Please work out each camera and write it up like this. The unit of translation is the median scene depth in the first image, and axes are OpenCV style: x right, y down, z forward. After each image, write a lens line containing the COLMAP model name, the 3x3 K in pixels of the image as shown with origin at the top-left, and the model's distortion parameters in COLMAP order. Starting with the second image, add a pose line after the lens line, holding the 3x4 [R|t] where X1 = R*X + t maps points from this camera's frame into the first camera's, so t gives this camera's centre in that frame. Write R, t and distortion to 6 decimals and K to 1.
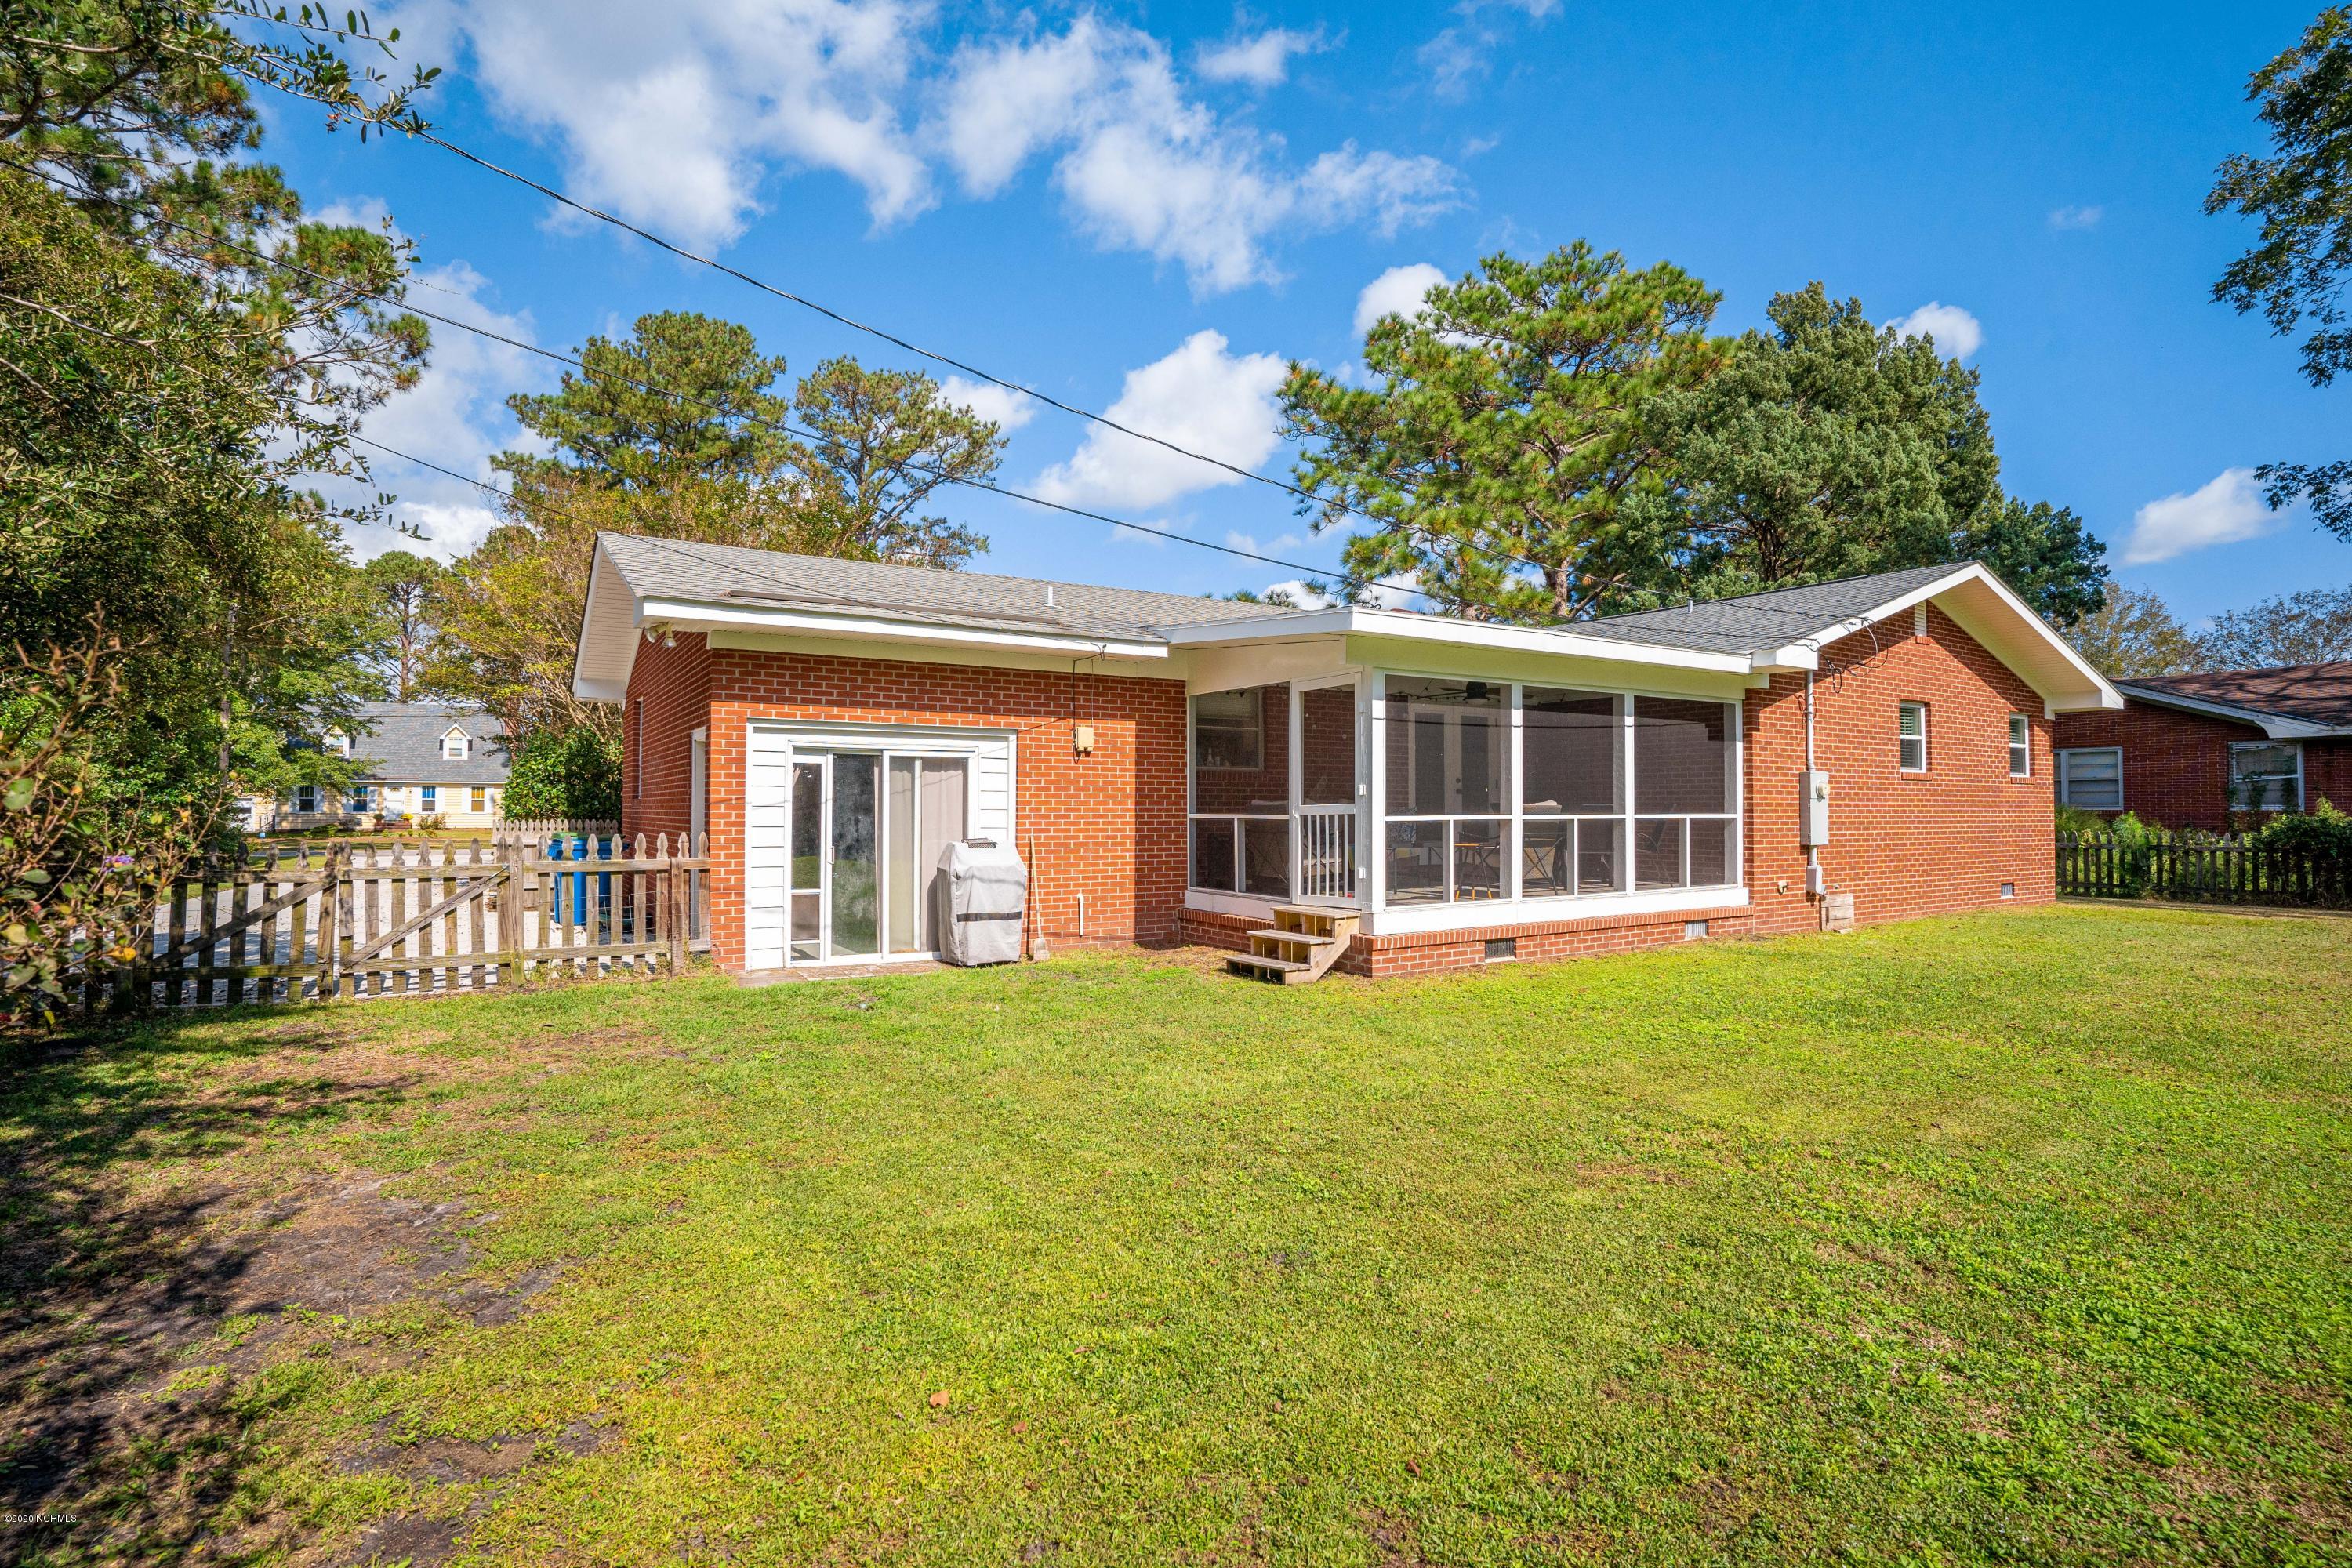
lens RADIAL K [[1177.2, 0, 1185.4], [0, 1177.2, 780.8], [0, 0, 1]] dist [-0.087705, 0.035013]
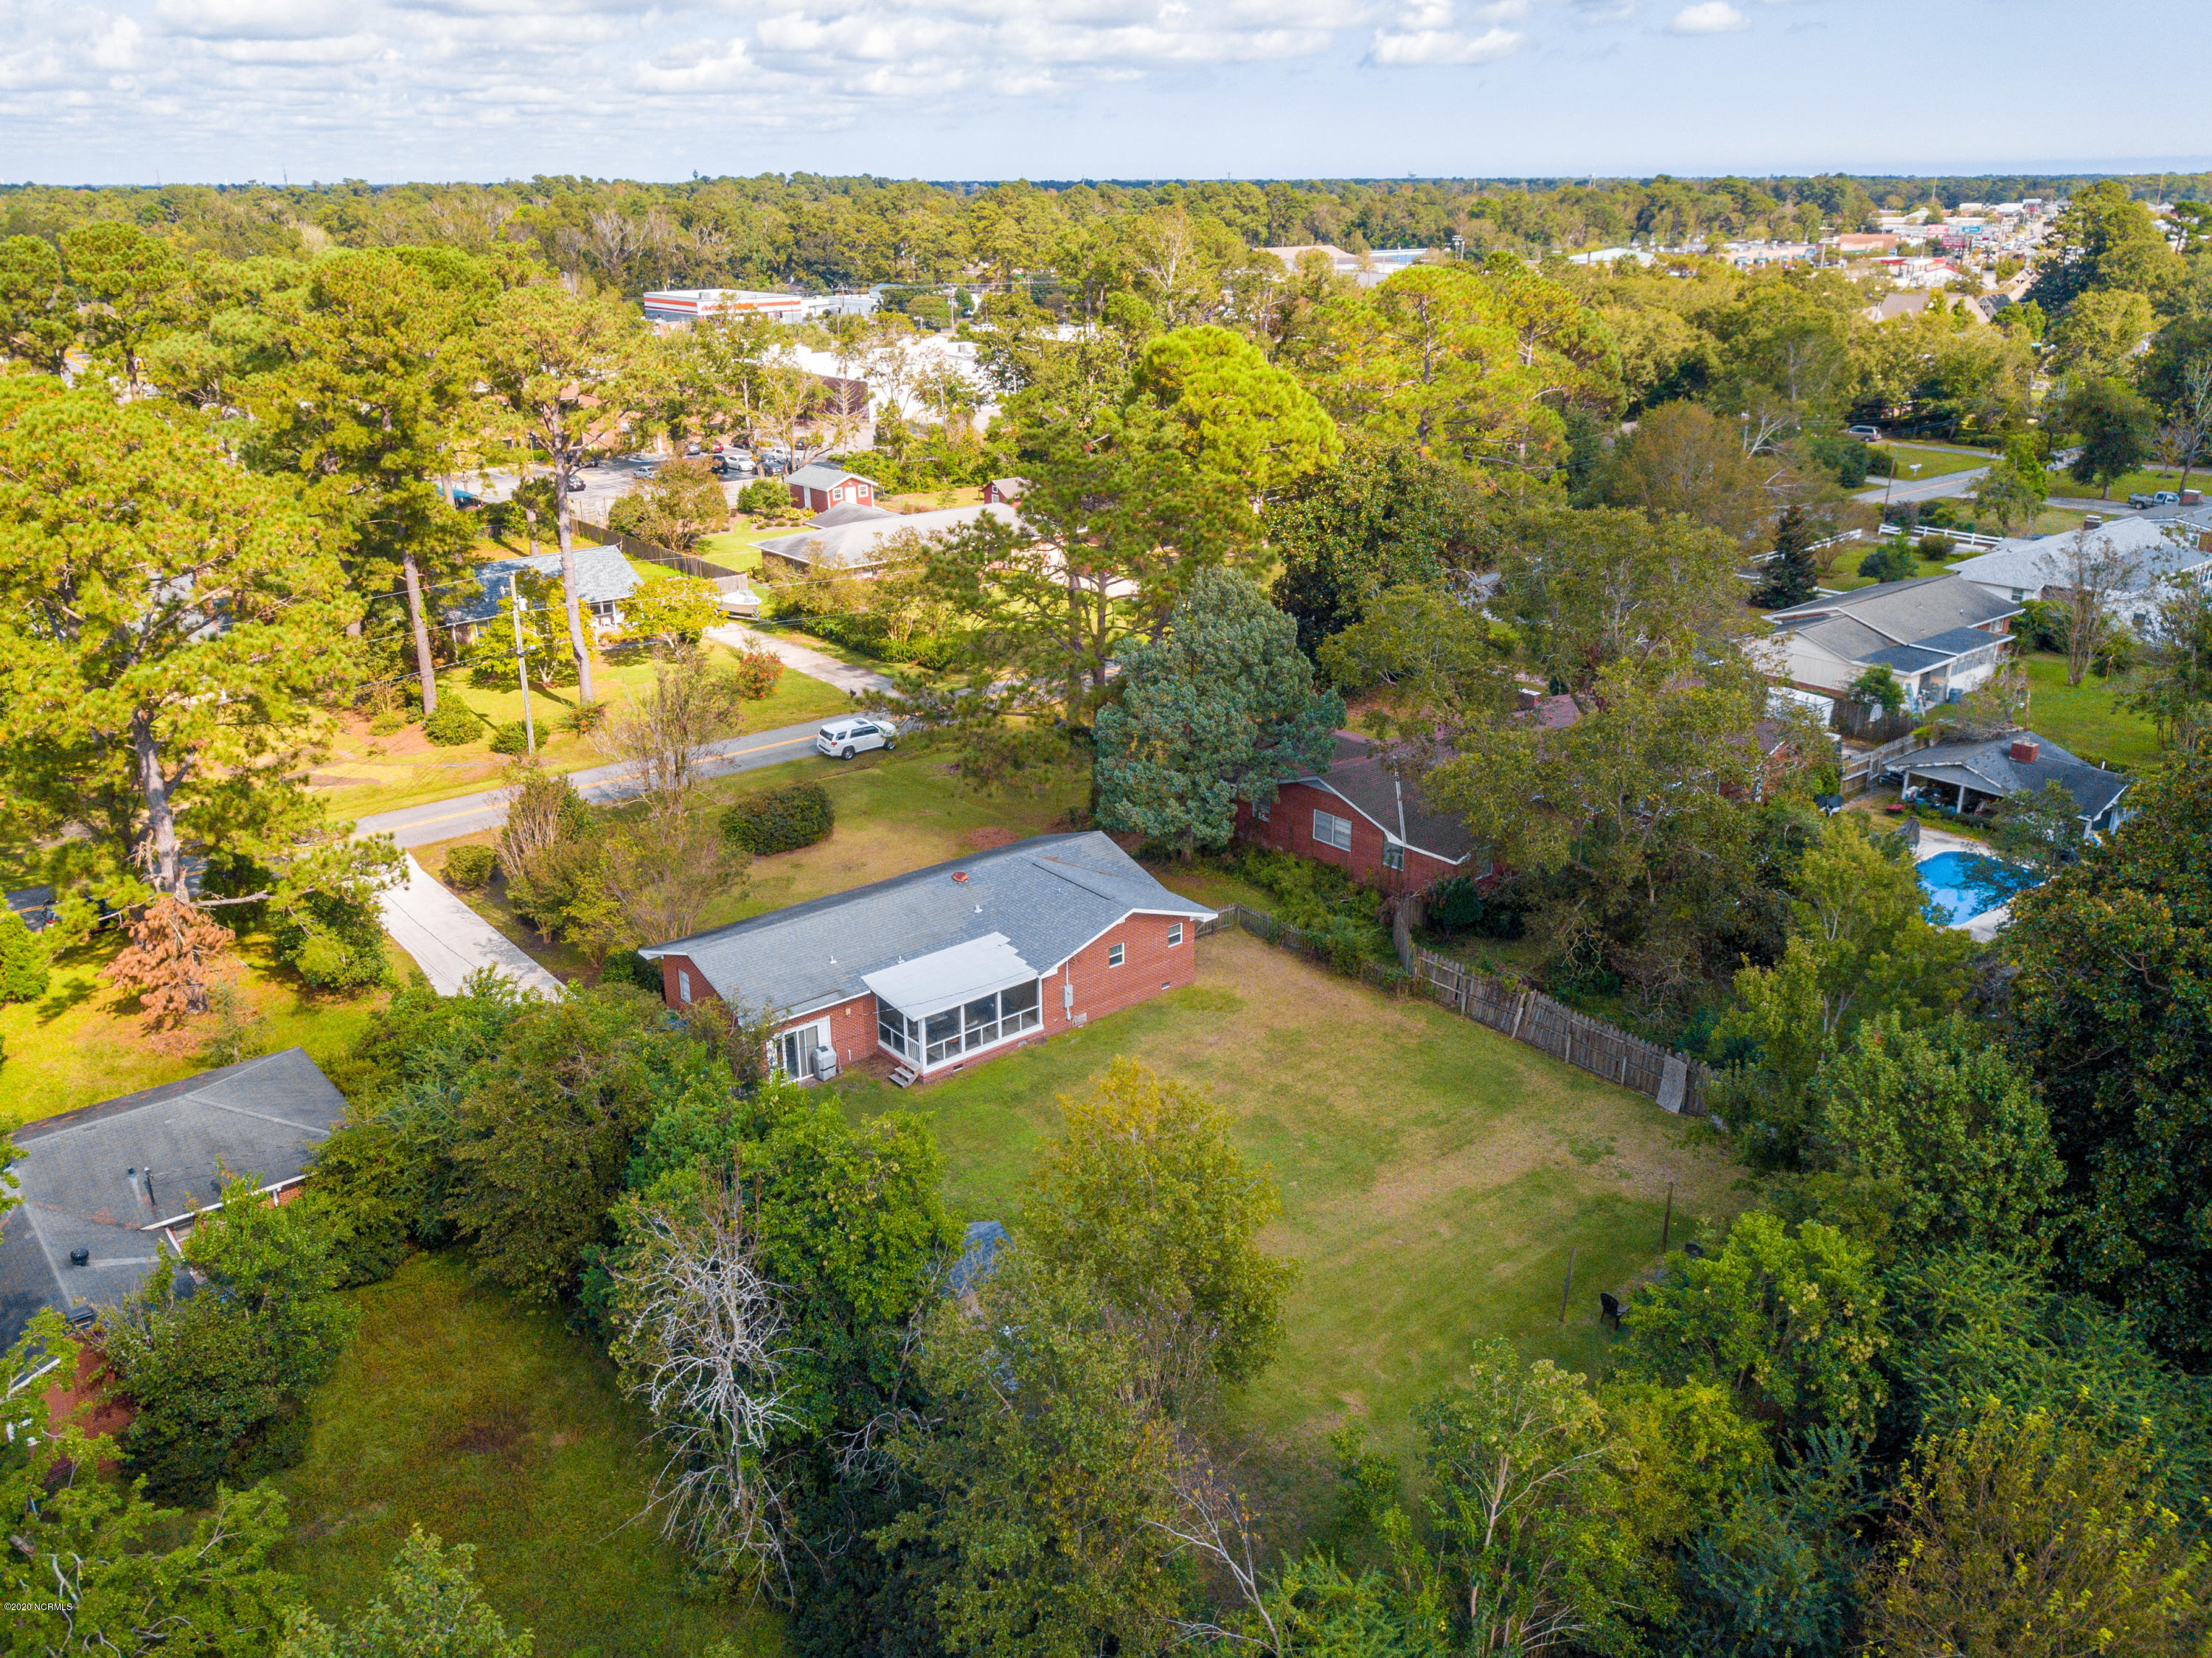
lens RADIAL K [[1686.0, 0, 1133.8], [0, 1686.0, 825.5], [0, 0, 1]] dist [0.154296, -0.000062]
pose [[0.990059, -0.056155, 0.128956, 0.153845], [0.003998, 0.927708, 0.373285, -2.663638], [-0.140596, -0.369059, 0.918710, -3.936916]]
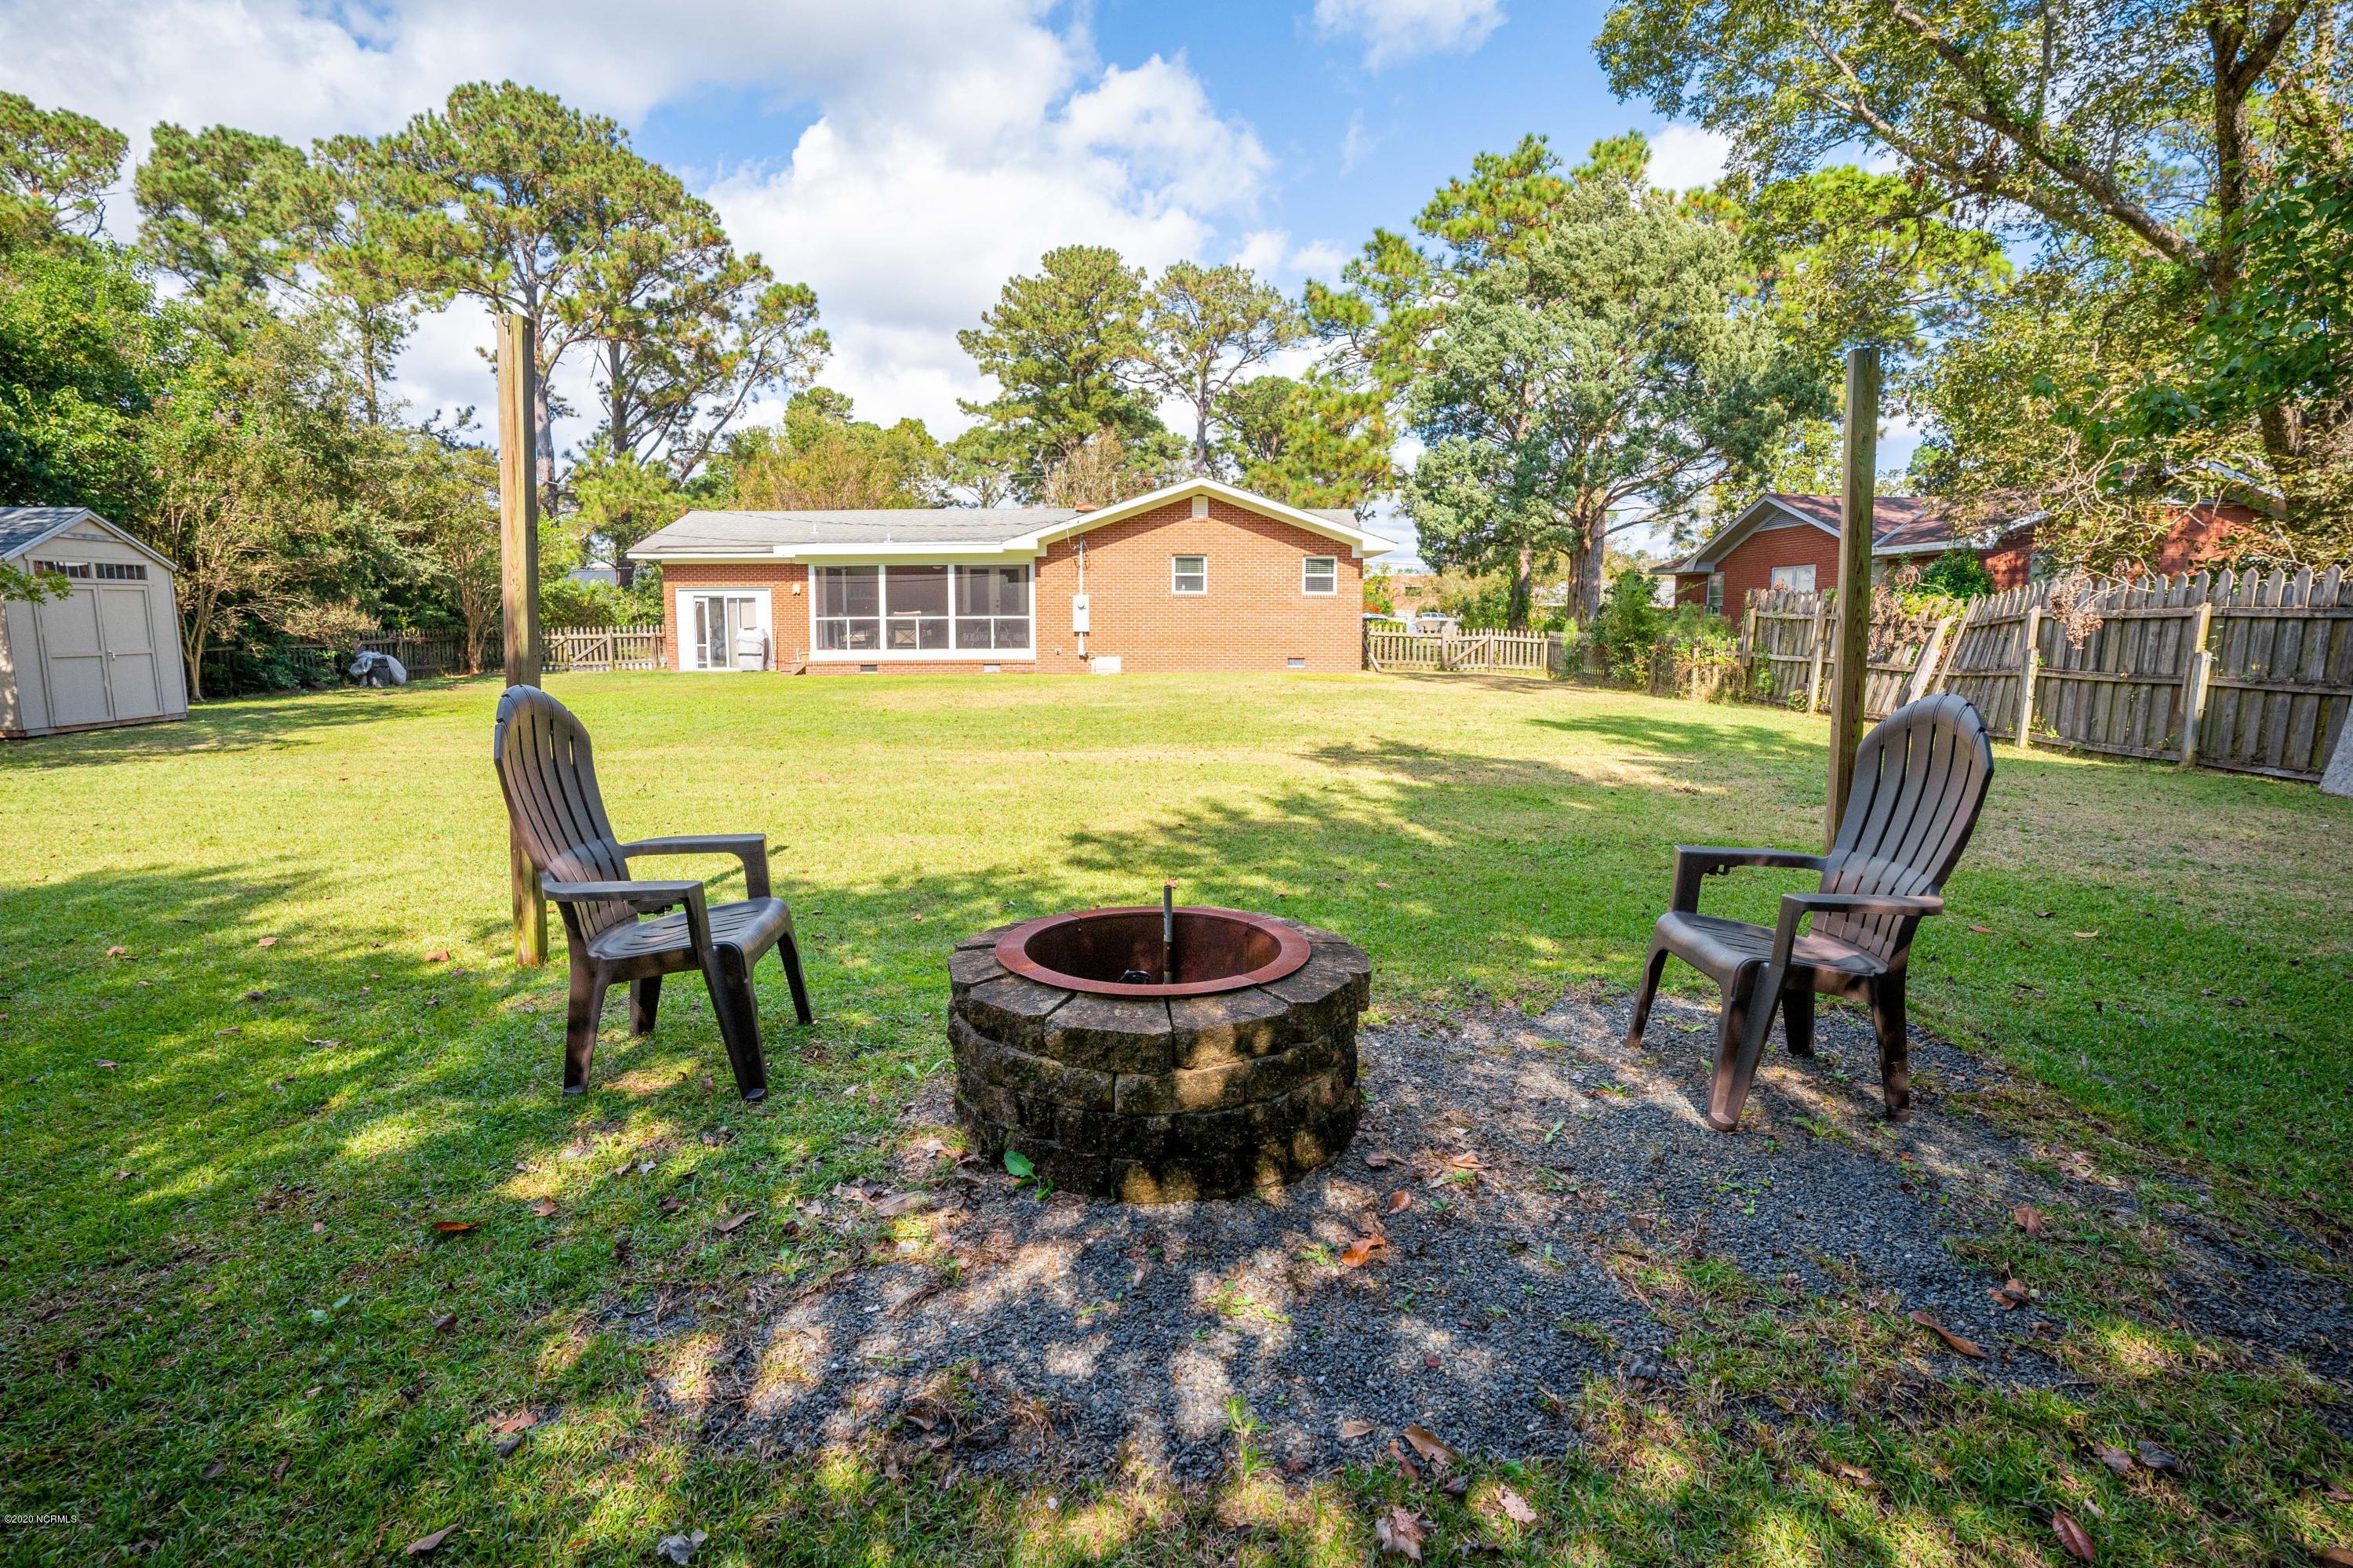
lens RADIAL K [[1177.8, 0, 1185.9], [0, 1177.8, 780.8], [0, 0, 1]] dist [-0.087705, 0.035013]
pose [[0.855006, 0.070805, -0.513762, 2.120531], [0.013550, 0.987248, 0.158609, -0.013433], [0.518441, -0.142573, 0.843144, -0.832785]]
